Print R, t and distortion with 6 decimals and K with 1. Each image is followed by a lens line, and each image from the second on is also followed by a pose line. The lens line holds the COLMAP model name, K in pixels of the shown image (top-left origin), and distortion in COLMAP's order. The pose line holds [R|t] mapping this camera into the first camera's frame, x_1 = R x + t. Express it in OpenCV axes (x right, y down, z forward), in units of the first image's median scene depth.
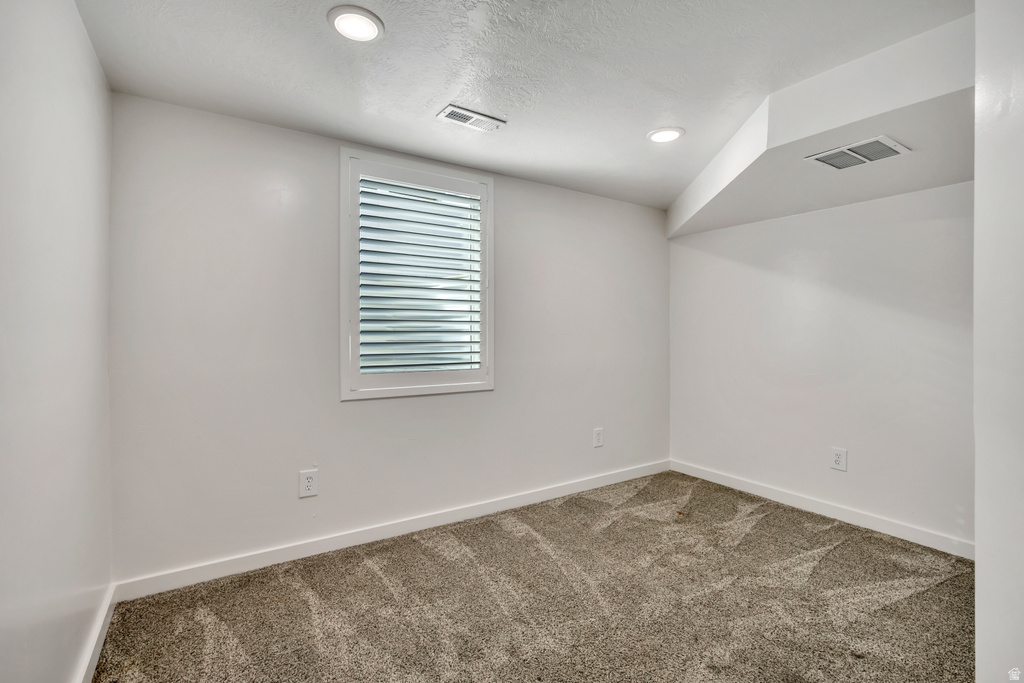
lens RADIAL K [[464.1, 0, 515.5], [0, 464.1, 335.6], [0, 0, 1]] dist [0.003295, 0.000443]
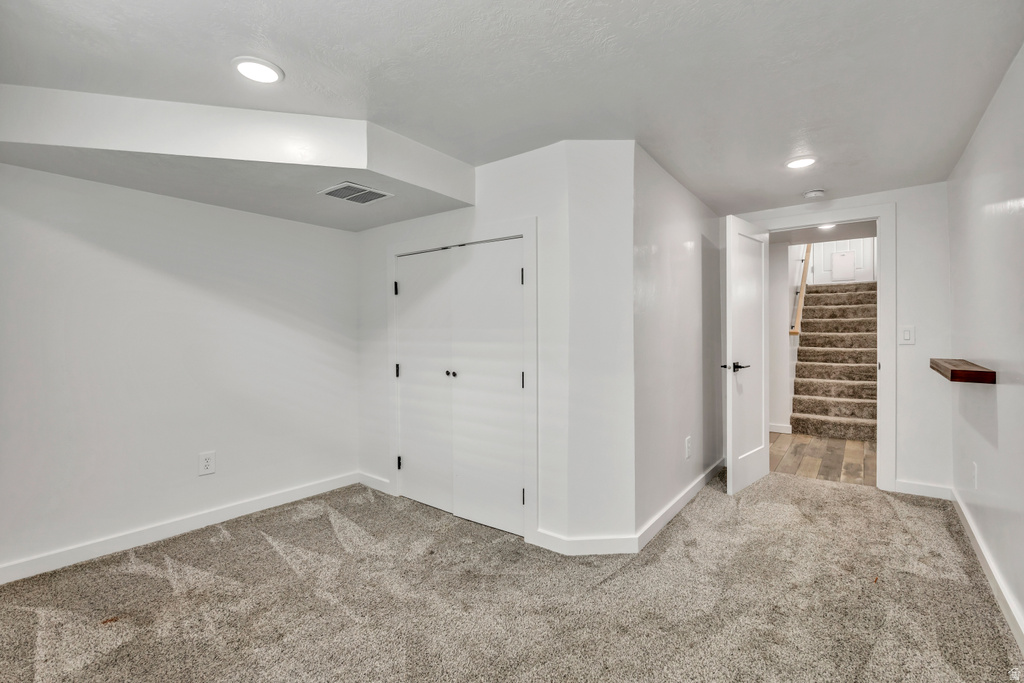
lens RADIAL K [[461.7, 0, 517.2], [0, 461.7, 332.4], [0, 0, 1]] dist [-0.016177, 0.000859]
pose [[-0.332120, -0.001175, 0.943236, -0.485512], [0.004362, 0.999987, 0.002782, -0.009033], [-0.943227, 0.005038, -0.332111, 0.813356]]
